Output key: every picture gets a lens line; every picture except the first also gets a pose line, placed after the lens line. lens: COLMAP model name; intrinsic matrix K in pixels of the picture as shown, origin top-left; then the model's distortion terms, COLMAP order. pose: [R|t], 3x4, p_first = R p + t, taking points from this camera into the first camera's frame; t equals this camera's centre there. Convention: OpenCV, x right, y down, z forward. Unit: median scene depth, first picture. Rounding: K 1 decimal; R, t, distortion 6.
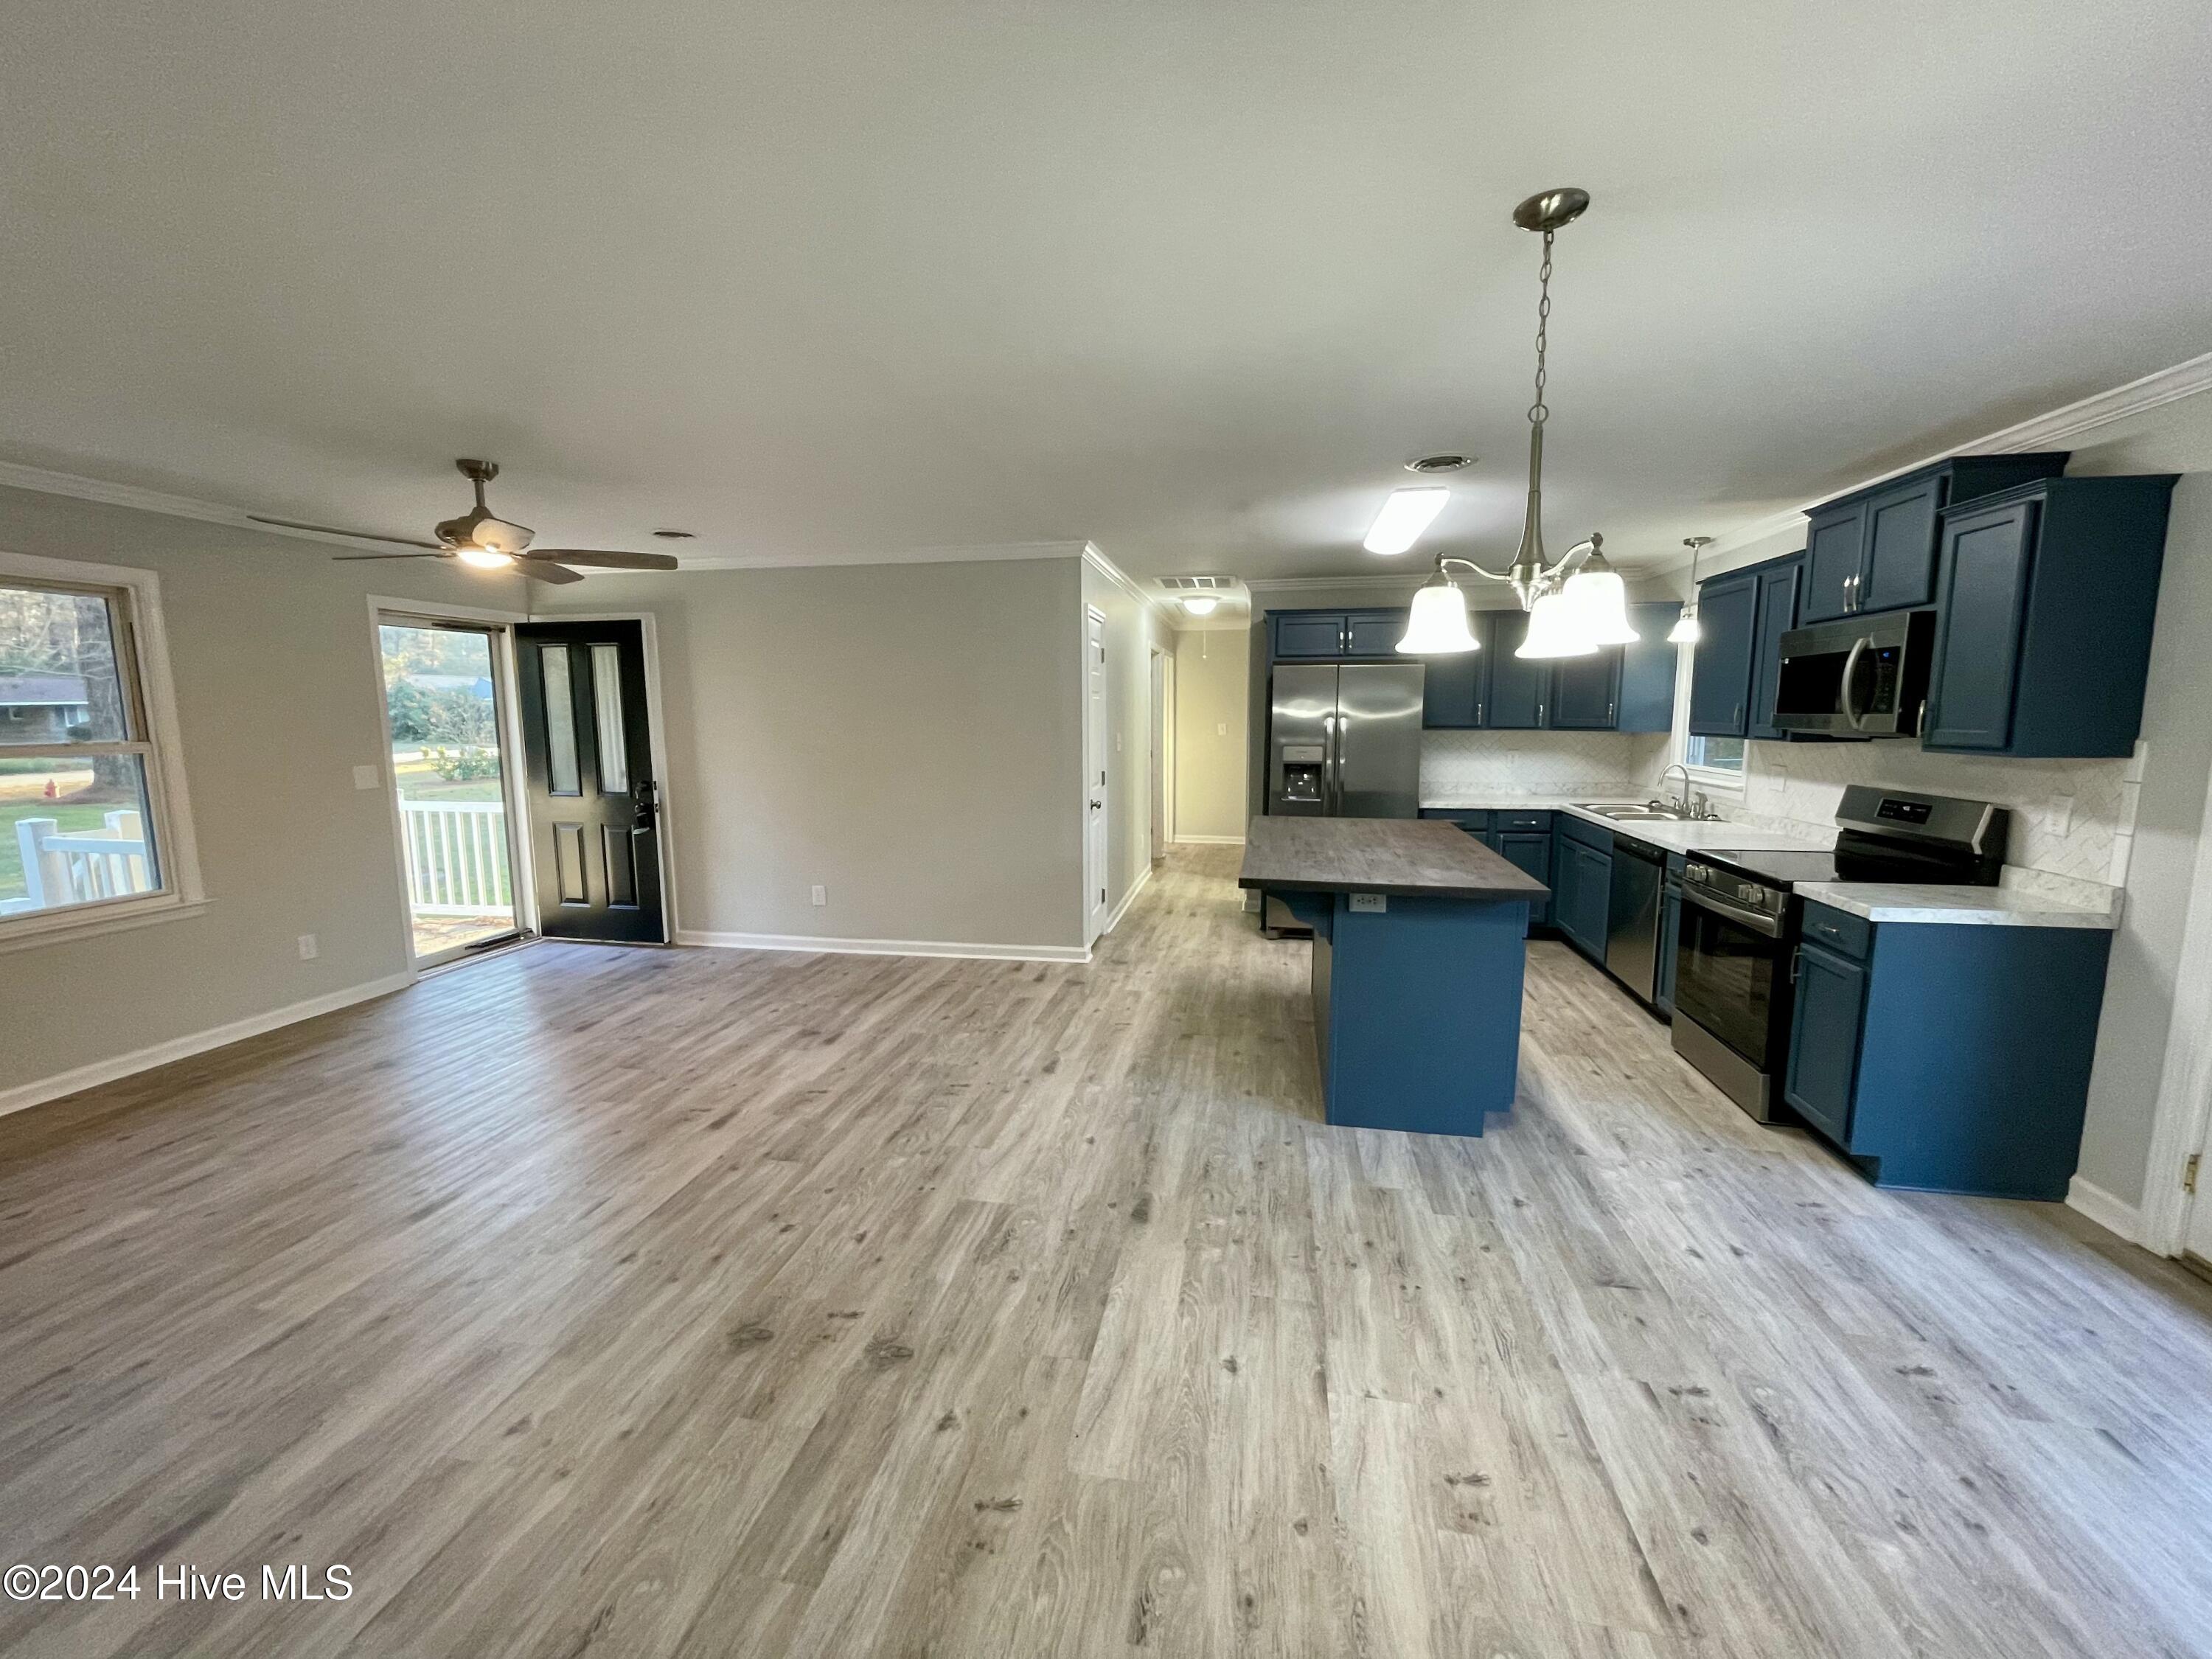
lens RADIAL K [[891.9, 0, 1106.0], [0, 891.9, 835.8], [0, 0, 1]] dist [-0.000947, 0.000259]
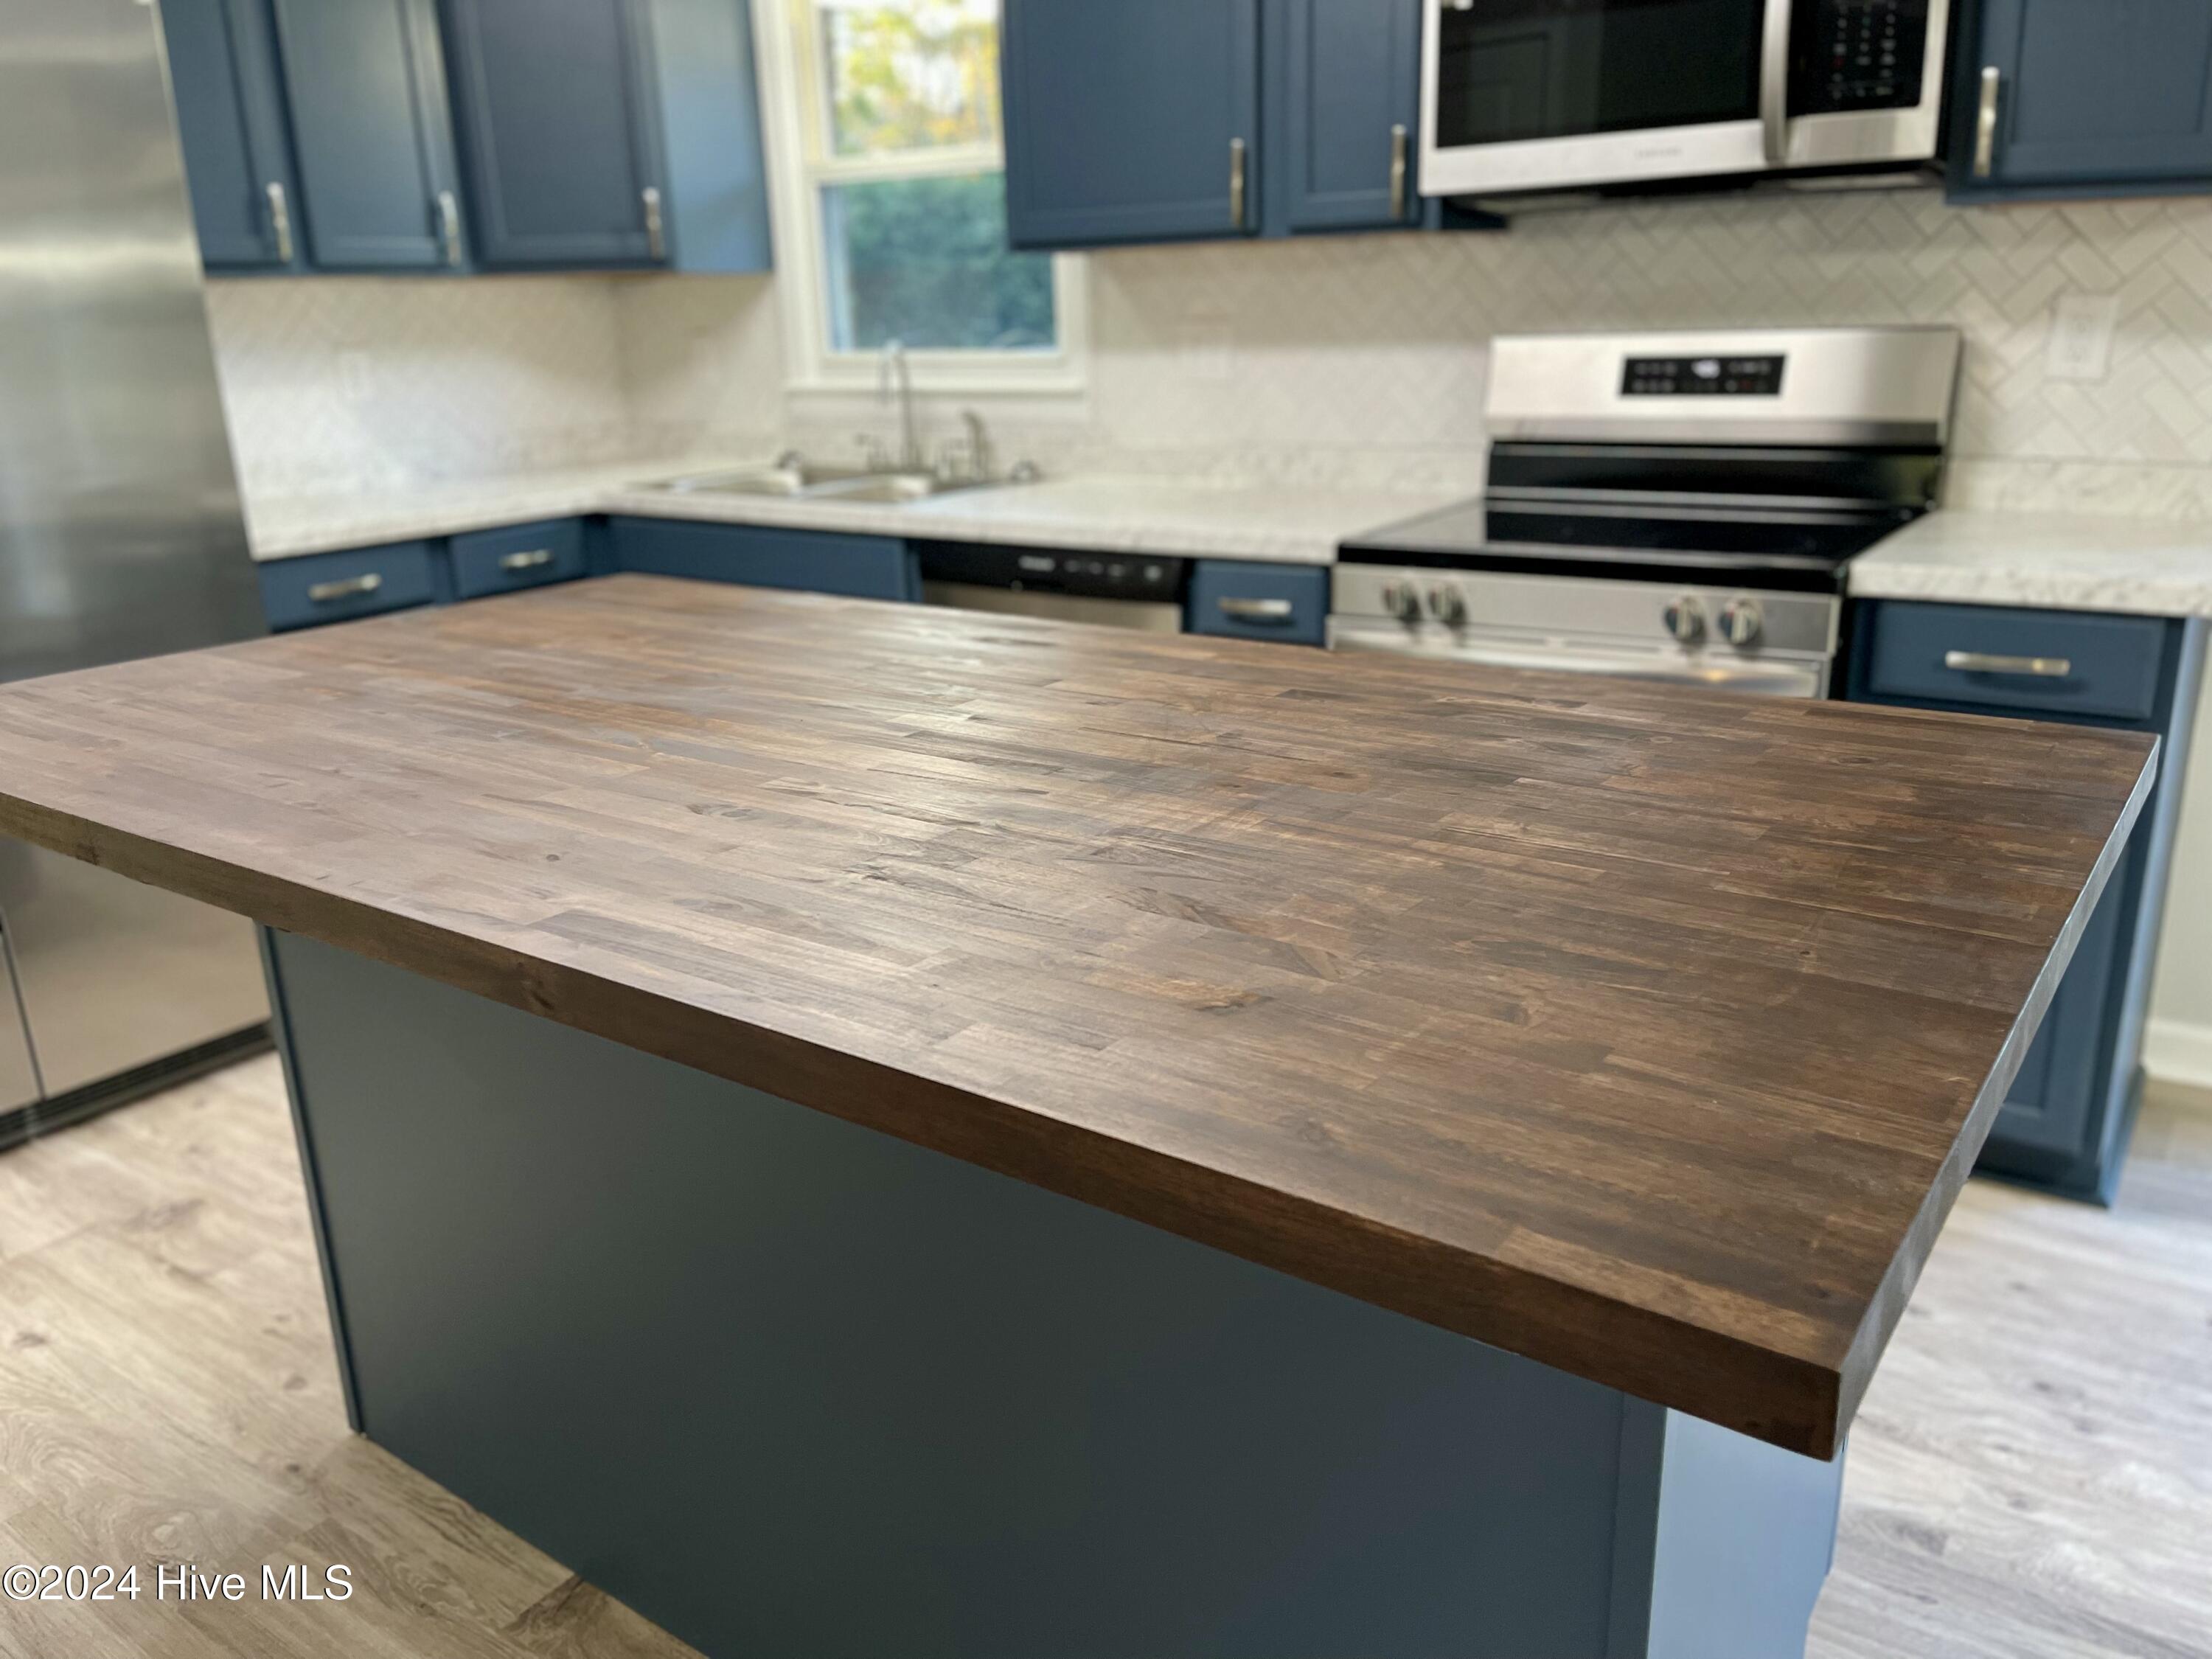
lens RADIAL K [[1685.3, 0, 1106.0], [0, 1685.3, 829.5], [0, 0, 1]] dist [0.083083, -0.119929]
pose [[0.420649, -0.282456, 0.862132, -0.026820], [0.157151, 0.958618, 0.237391, -0.059752], [-0.893509, 0.035627, 0.447631, 0.903919]]
